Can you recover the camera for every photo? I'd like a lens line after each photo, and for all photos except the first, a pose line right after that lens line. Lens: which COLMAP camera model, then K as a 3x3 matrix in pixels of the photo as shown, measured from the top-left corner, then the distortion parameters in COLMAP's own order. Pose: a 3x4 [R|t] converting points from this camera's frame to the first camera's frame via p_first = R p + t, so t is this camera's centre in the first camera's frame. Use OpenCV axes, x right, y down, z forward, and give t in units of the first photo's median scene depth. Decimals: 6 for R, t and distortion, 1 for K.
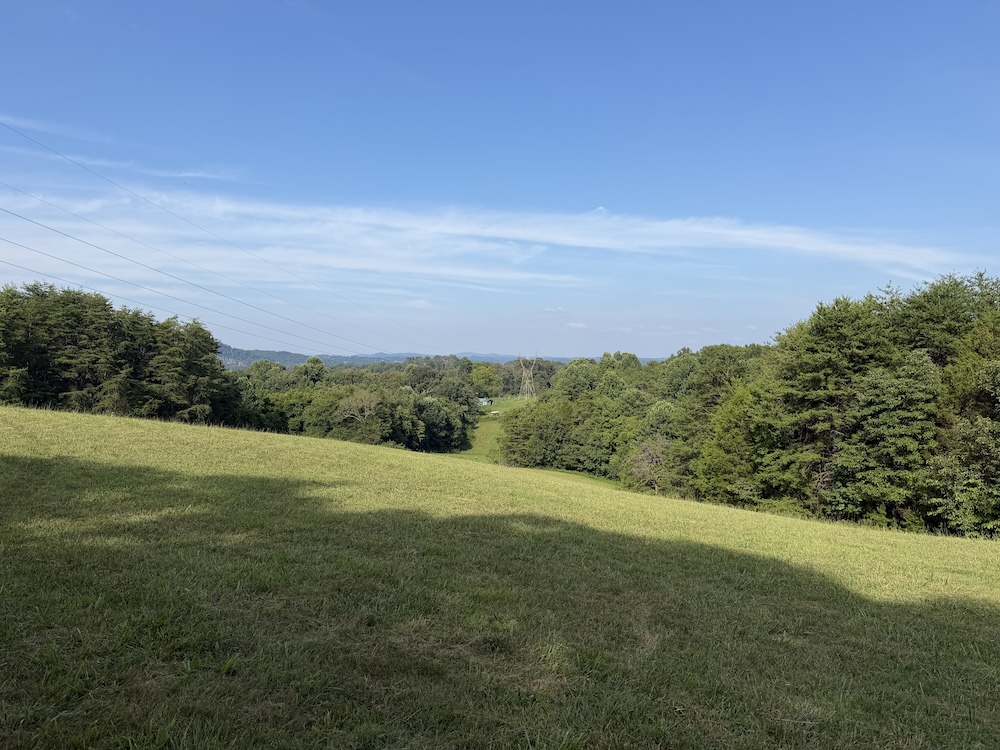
lens RADIAL K [[708.4, 0, 500.0], [0, 708.4, 375.0], [0, 0, 1]] dist [0.003269, -0.005029]
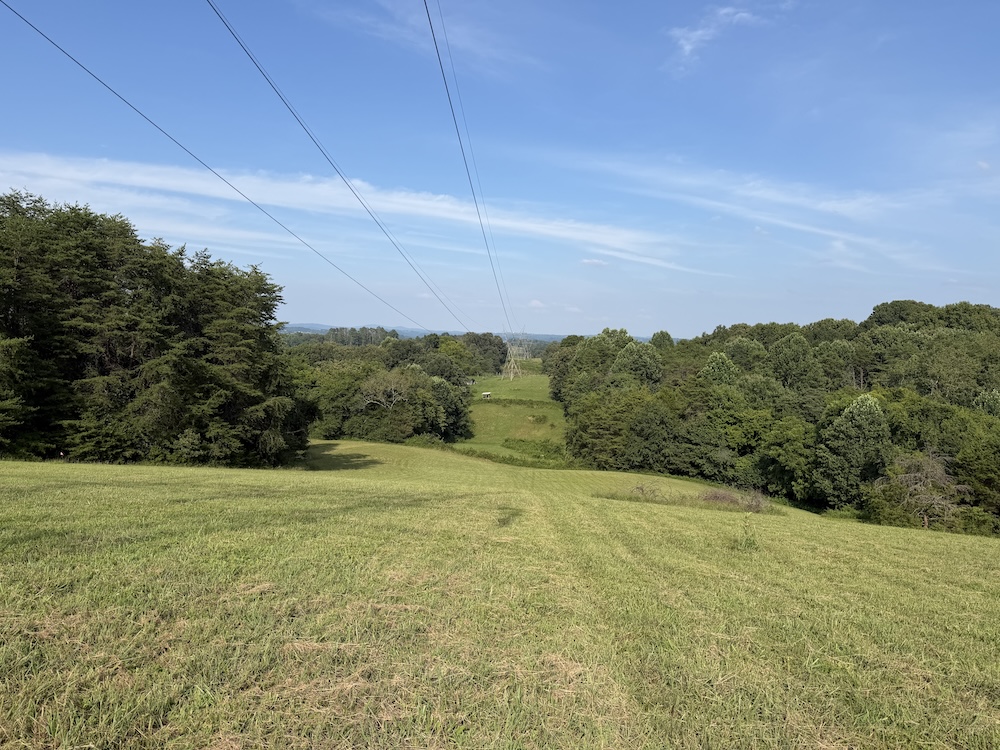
lens RADIAL K [[708.4, 0, 500.0], [0, 708.4, 375.0], [0, 0, 1]] dist [0.003269, -0.005029]
pose [[0.990744, 0.016439, 0.134748, -0.295985], [-0.021279, 0.999176, 0.034558, -0.004948], [-0.134069, -0.037106, 0.990277, 0.315739]]
